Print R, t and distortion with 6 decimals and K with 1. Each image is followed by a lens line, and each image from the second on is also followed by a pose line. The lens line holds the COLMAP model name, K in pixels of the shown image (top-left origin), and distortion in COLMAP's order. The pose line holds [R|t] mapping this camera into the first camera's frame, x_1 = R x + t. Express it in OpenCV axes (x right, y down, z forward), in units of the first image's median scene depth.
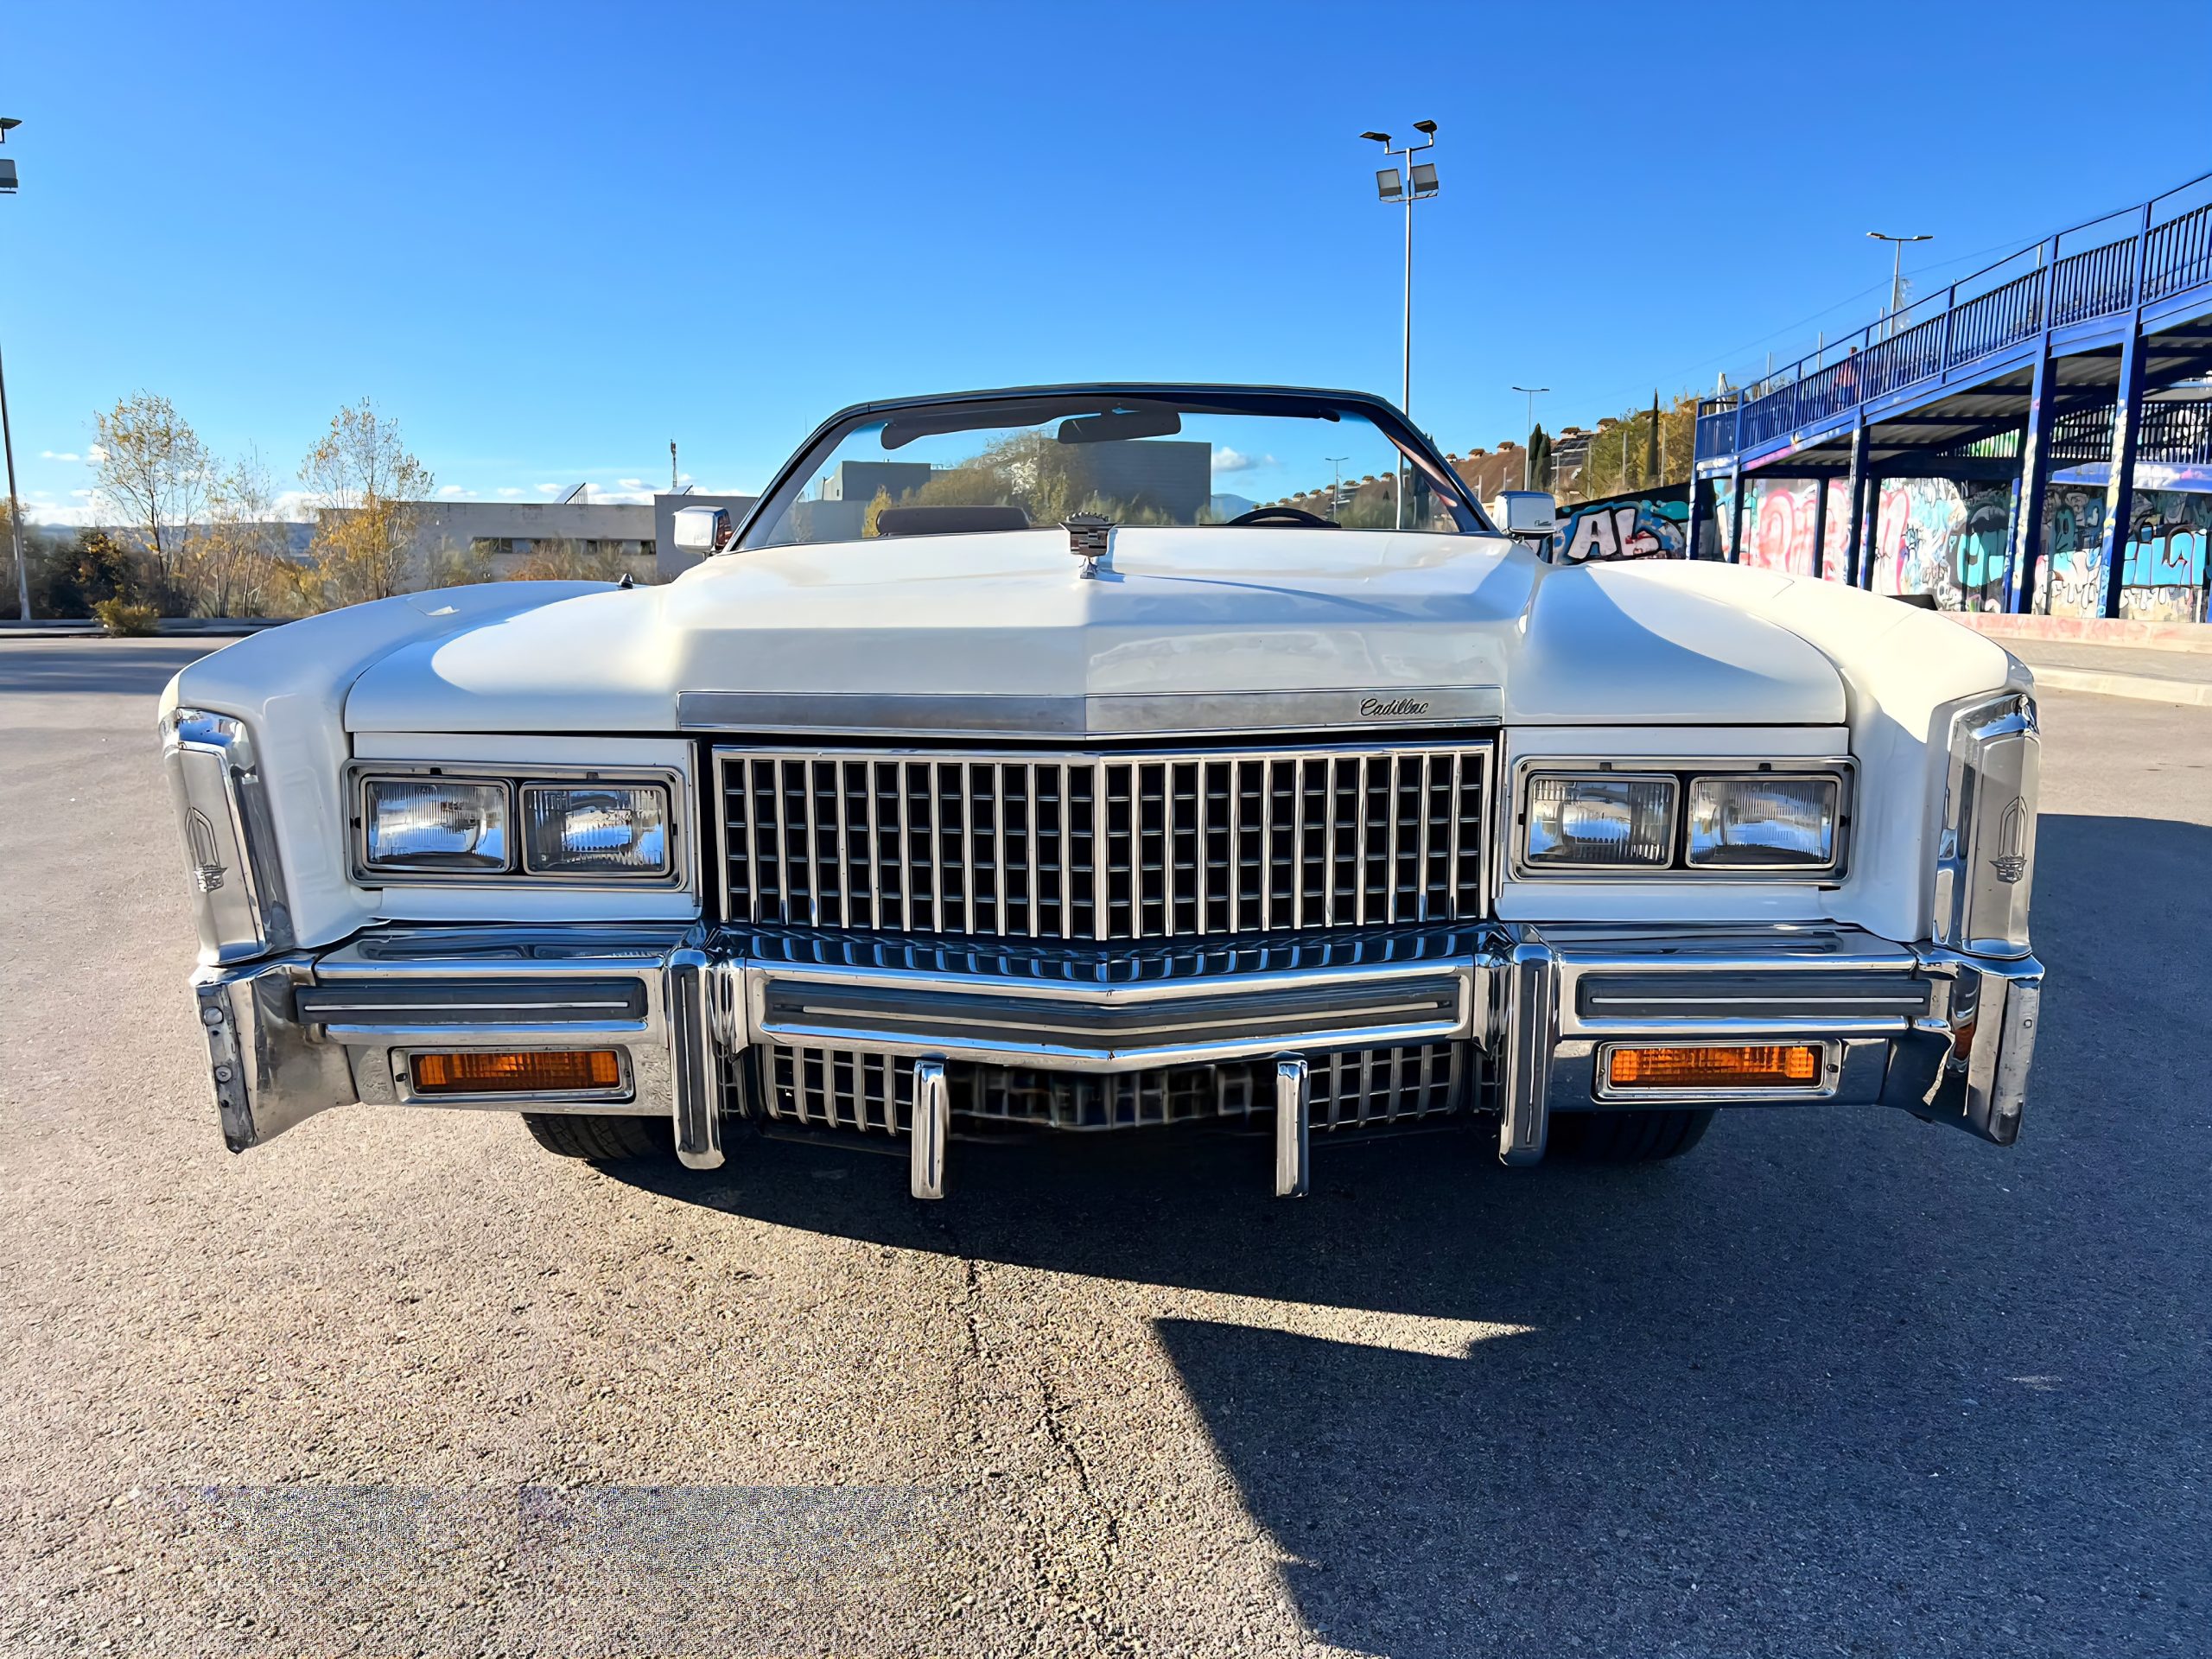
lens RADIAL K [[1668.4, 0, 1102.3], [0, 1668.4, 825.8], [0, 0, 1]] dist [0.050253, -0.054491]
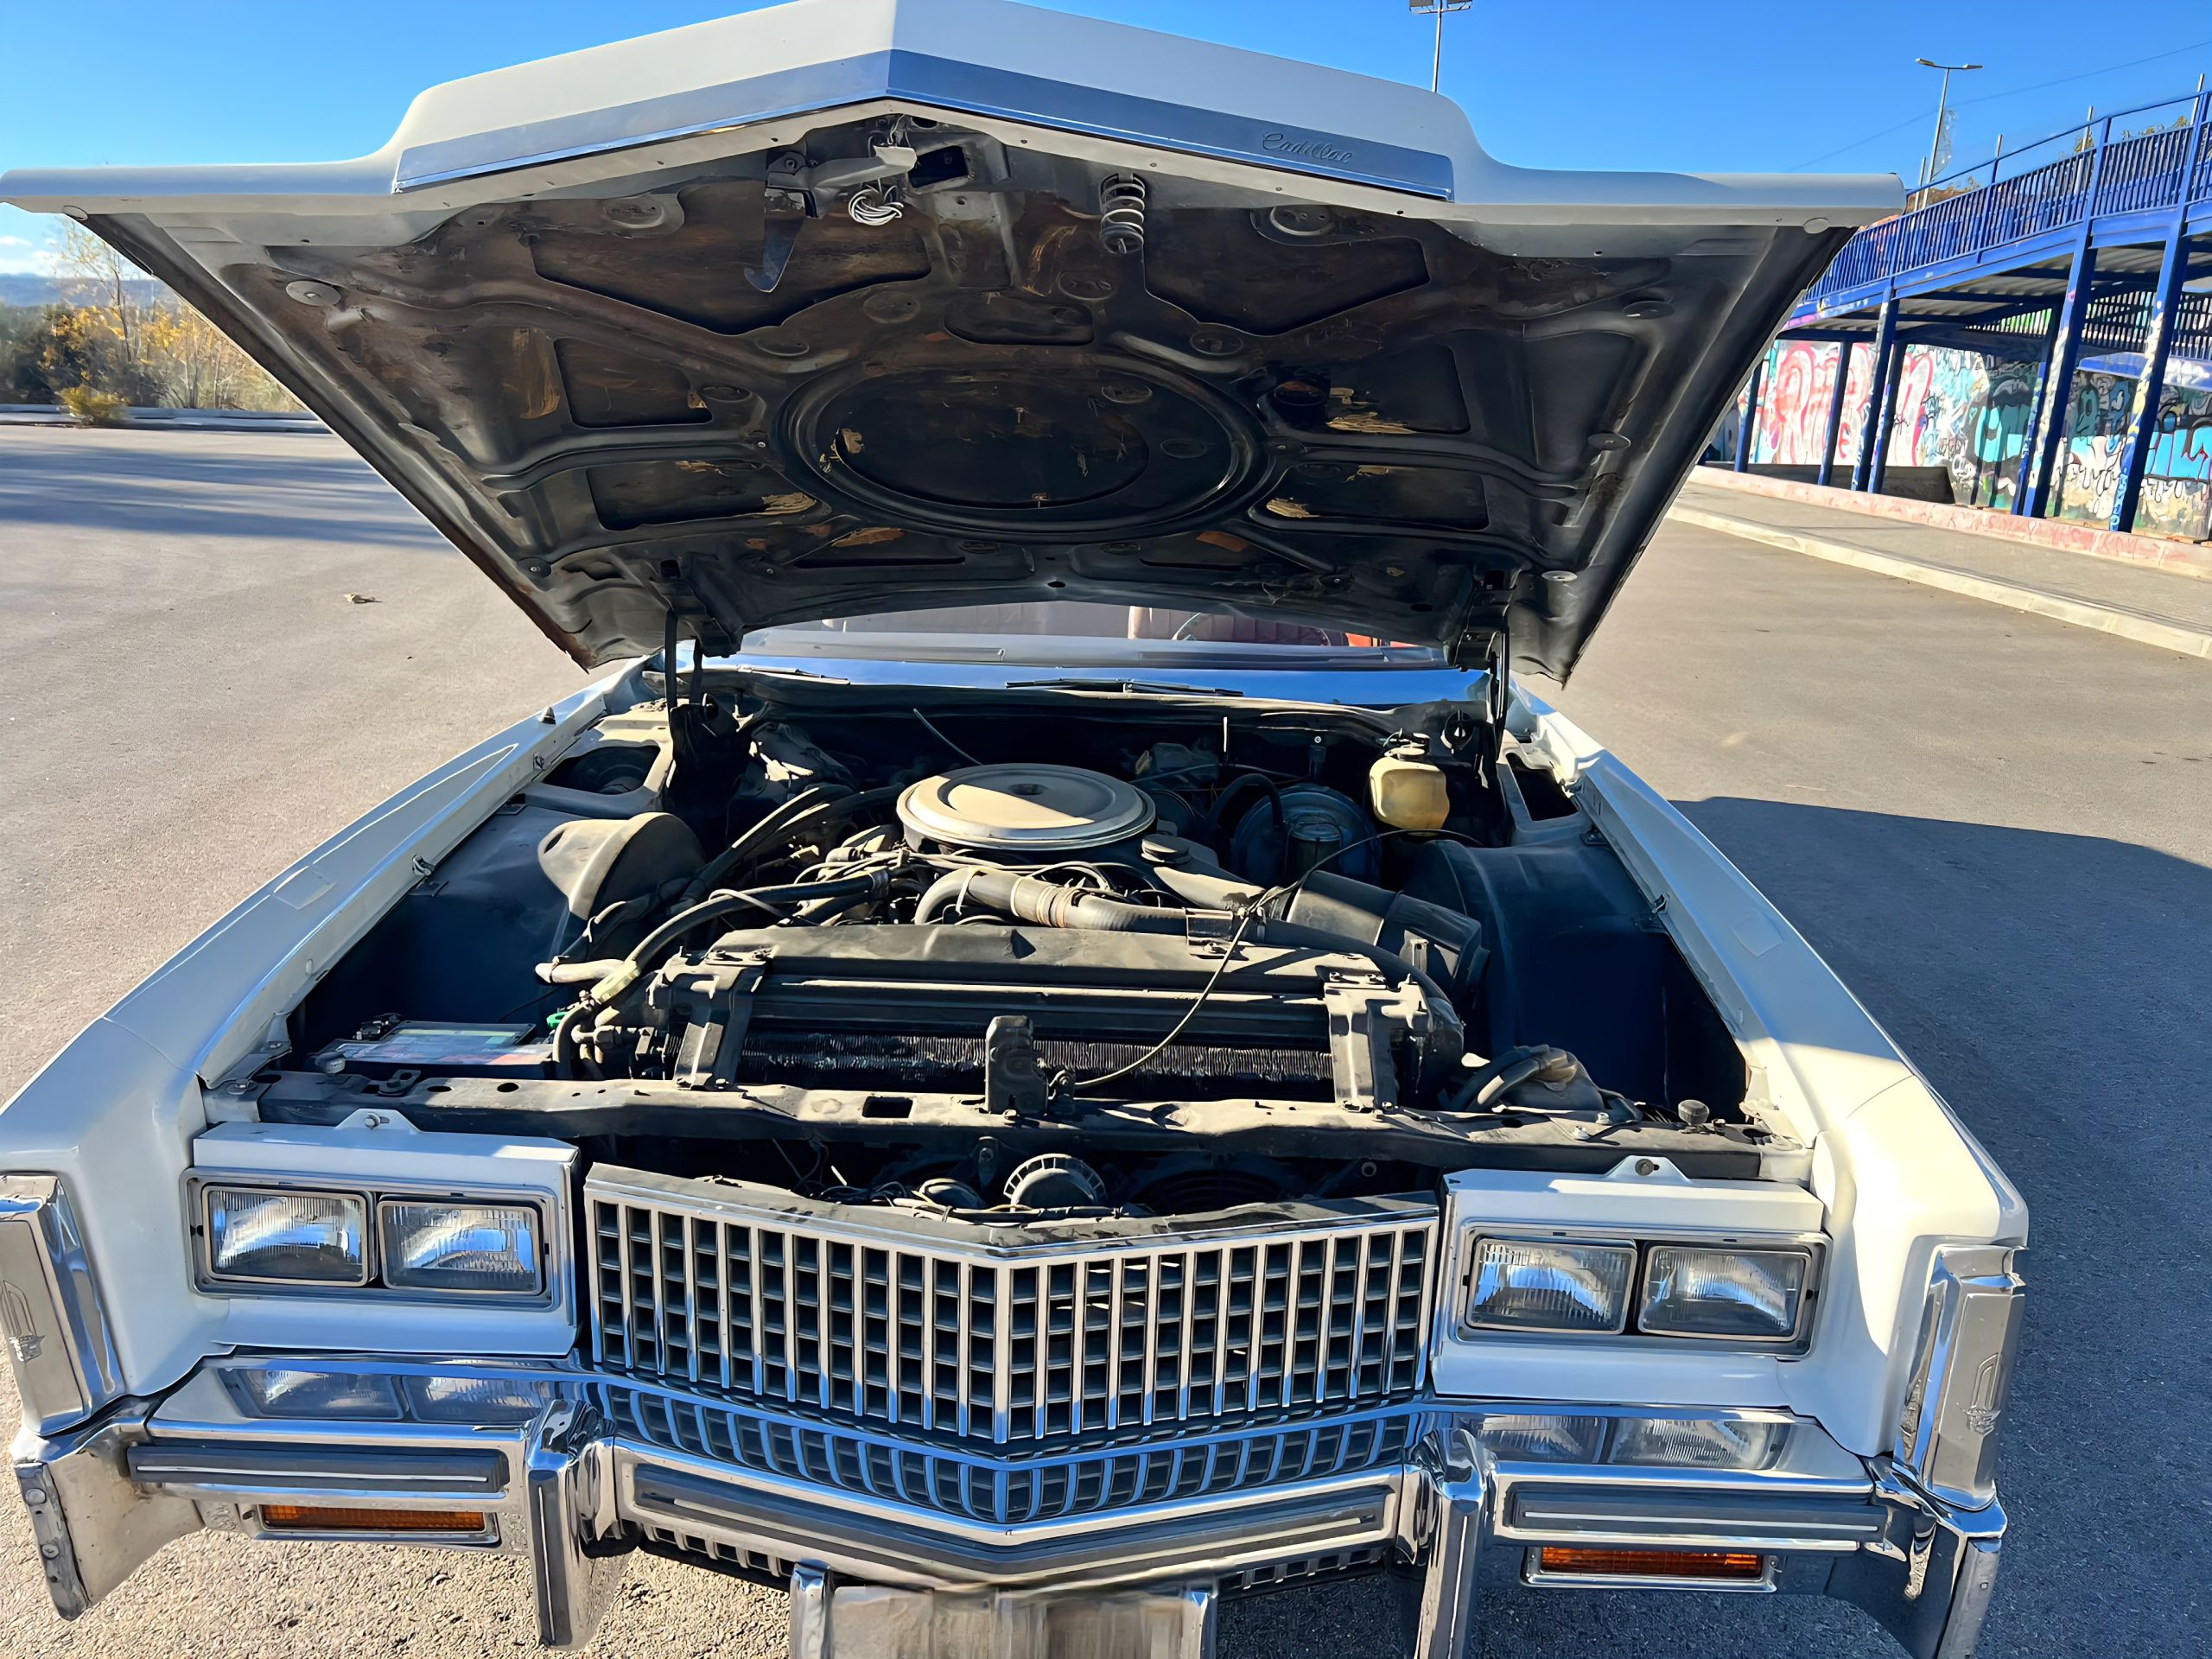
lens RADIAL K [[1668.4, 0, 1102.3], [0, 1668.4, 825.8], [0, 0, 1]] dist [0.050253, -0.054491]
pose [[0.999083, 0.041610, 0.010079, 0.029295], [-0.042482, 0.992708, 0.112808, -0.340830], [-0.005312, -0.113132, 0.993566, 0.106199]]
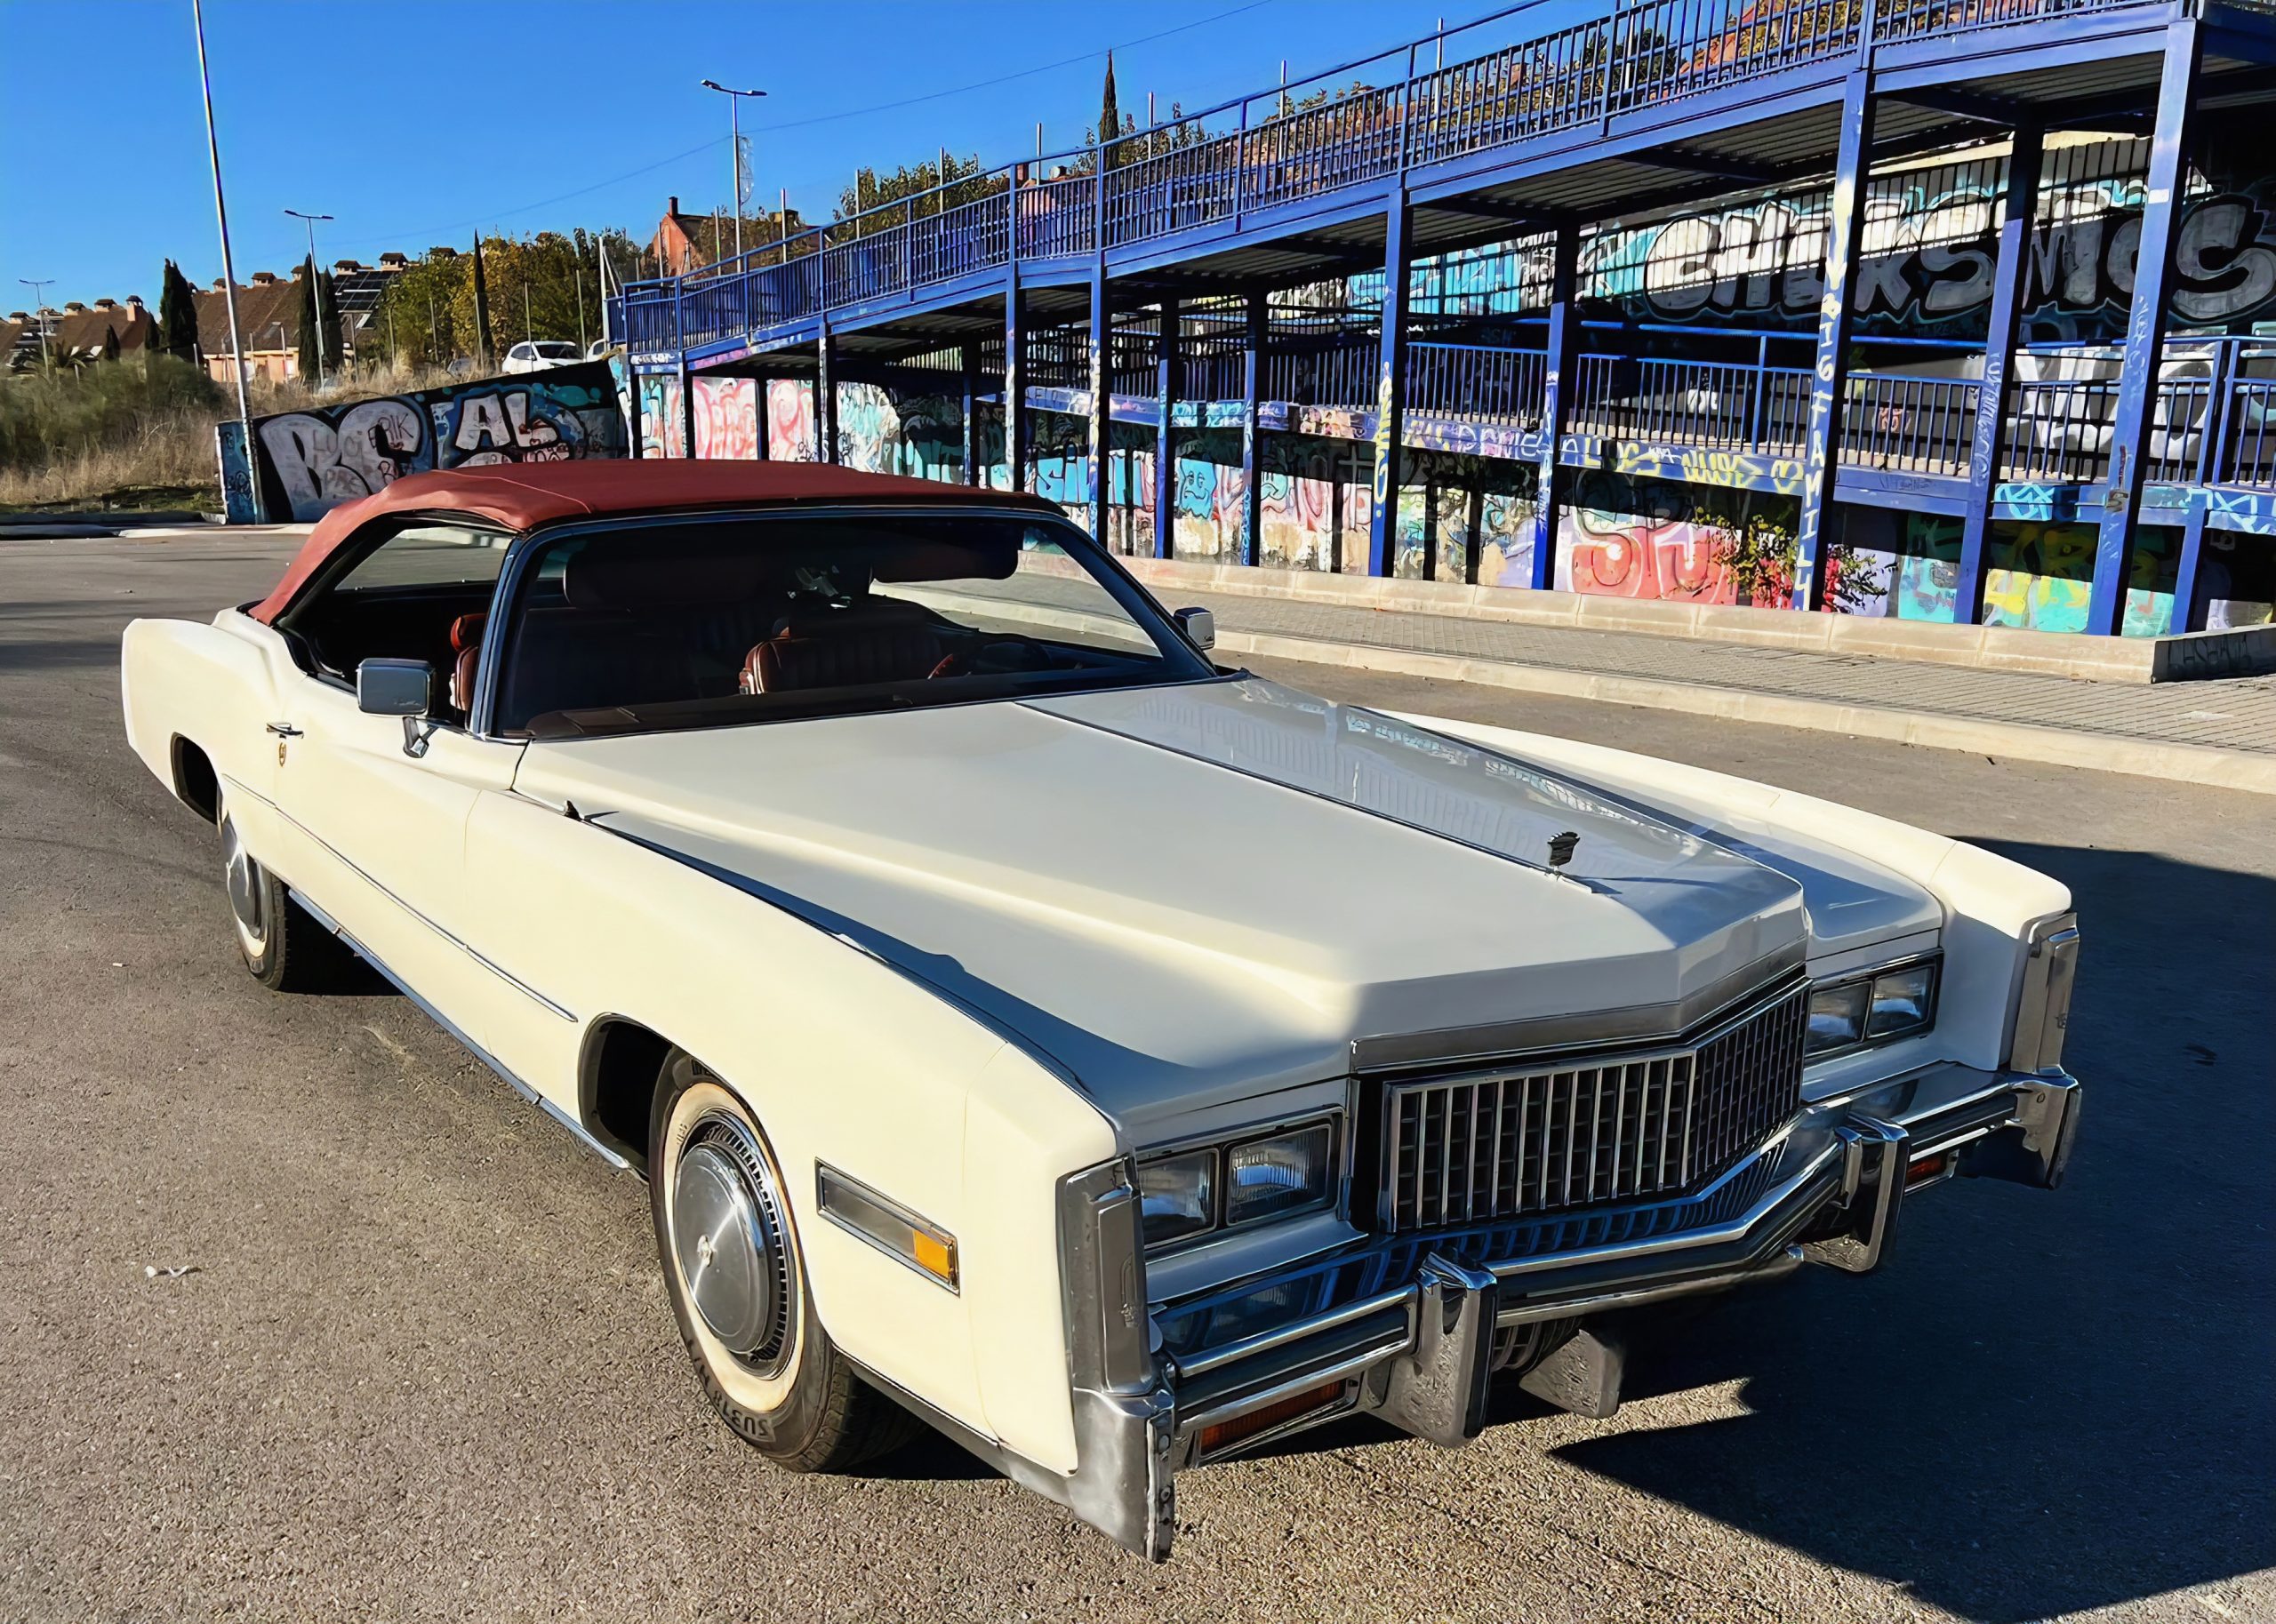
lens RADIAL K [[1903.6, 0, 1134.2], [0, 1903.6, 937.0], [0, 0, 1]] dist [0.034915, -0.015256]
pose [[0.802164, -0.138939, 0.580714, -1.057491], [0.078418, 0.988641, 0.128216, -0.310052], [-0.591932, -0.057312, 0.803948, 0.072117]]
